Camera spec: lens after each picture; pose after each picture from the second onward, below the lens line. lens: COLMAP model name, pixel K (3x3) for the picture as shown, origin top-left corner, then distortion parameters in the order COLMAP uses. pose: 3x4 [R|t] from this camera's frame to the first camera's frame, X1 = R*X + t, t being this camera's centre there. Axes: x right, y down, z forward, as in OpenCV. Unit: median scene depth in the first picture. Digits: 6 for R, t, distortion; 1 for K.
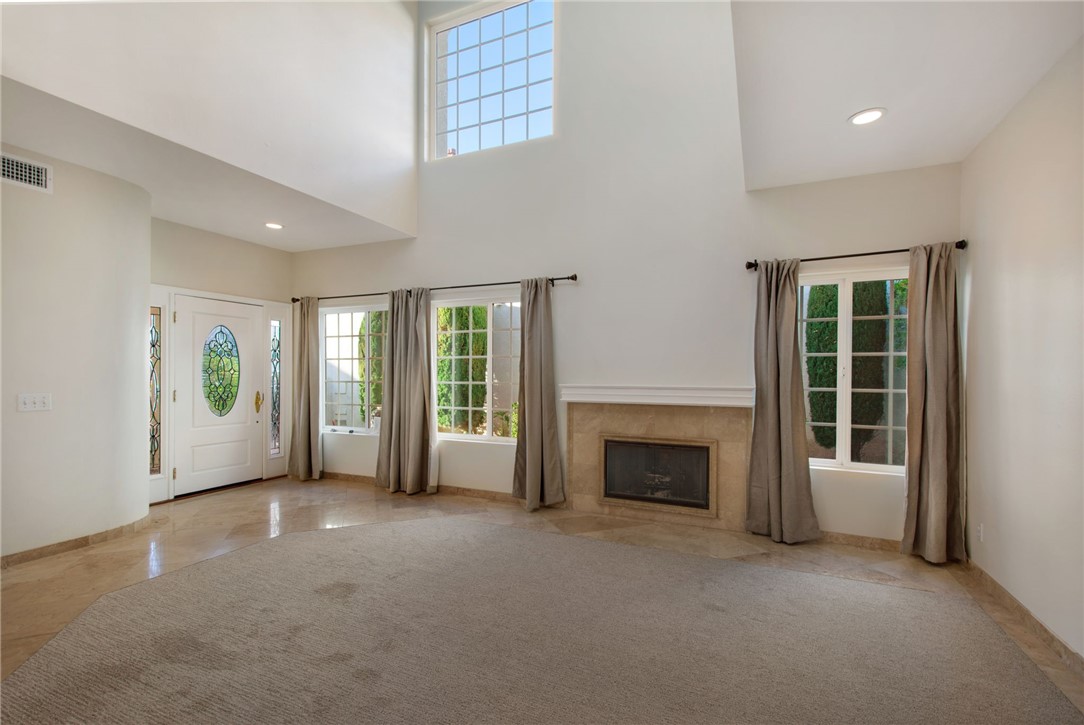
lens RADIAL K [[477.9, 0, 548.8], [0, 477.9, 372.3], [0, 0, 1]] dist [0.001463, -0.000248]
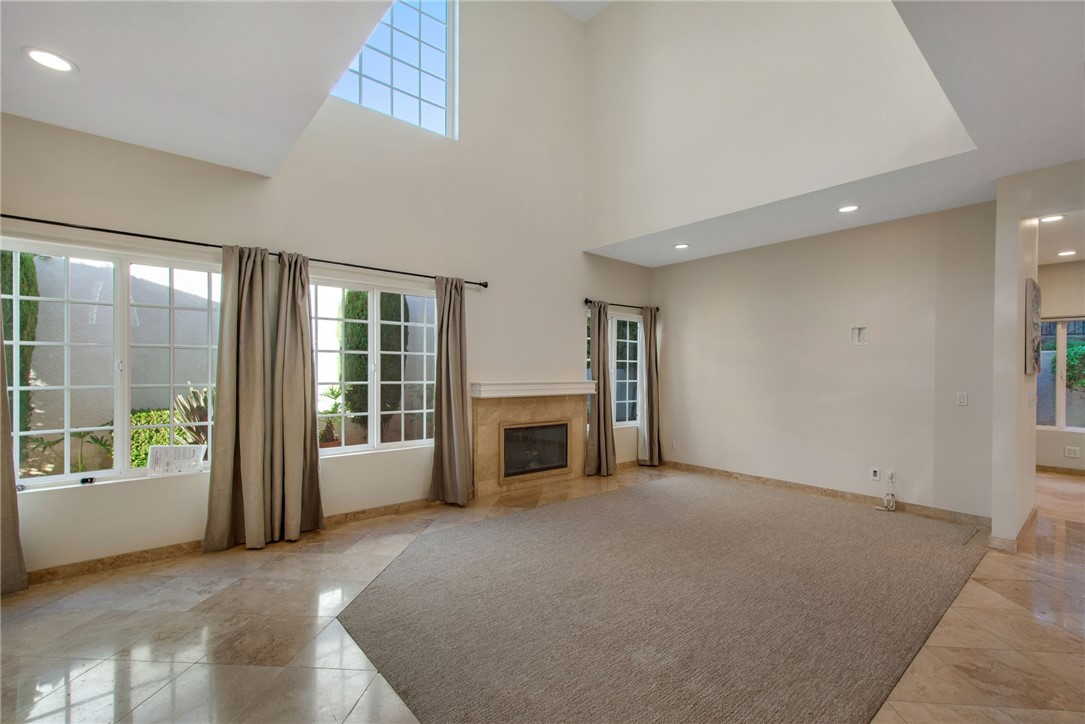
lens RADIAL K [[478.4, 0, 549.4], [0, 478.4, 371.8], [0, 0, 1]] dist [0.001463, -0.000248]
pose [[0.430876, -0.004604, 0.902400, -0.880006], [-0.006149, 0.999949, 0.008038, -0.008245], [-0.902390, -0.009013, 0.430825, 0.392441]]
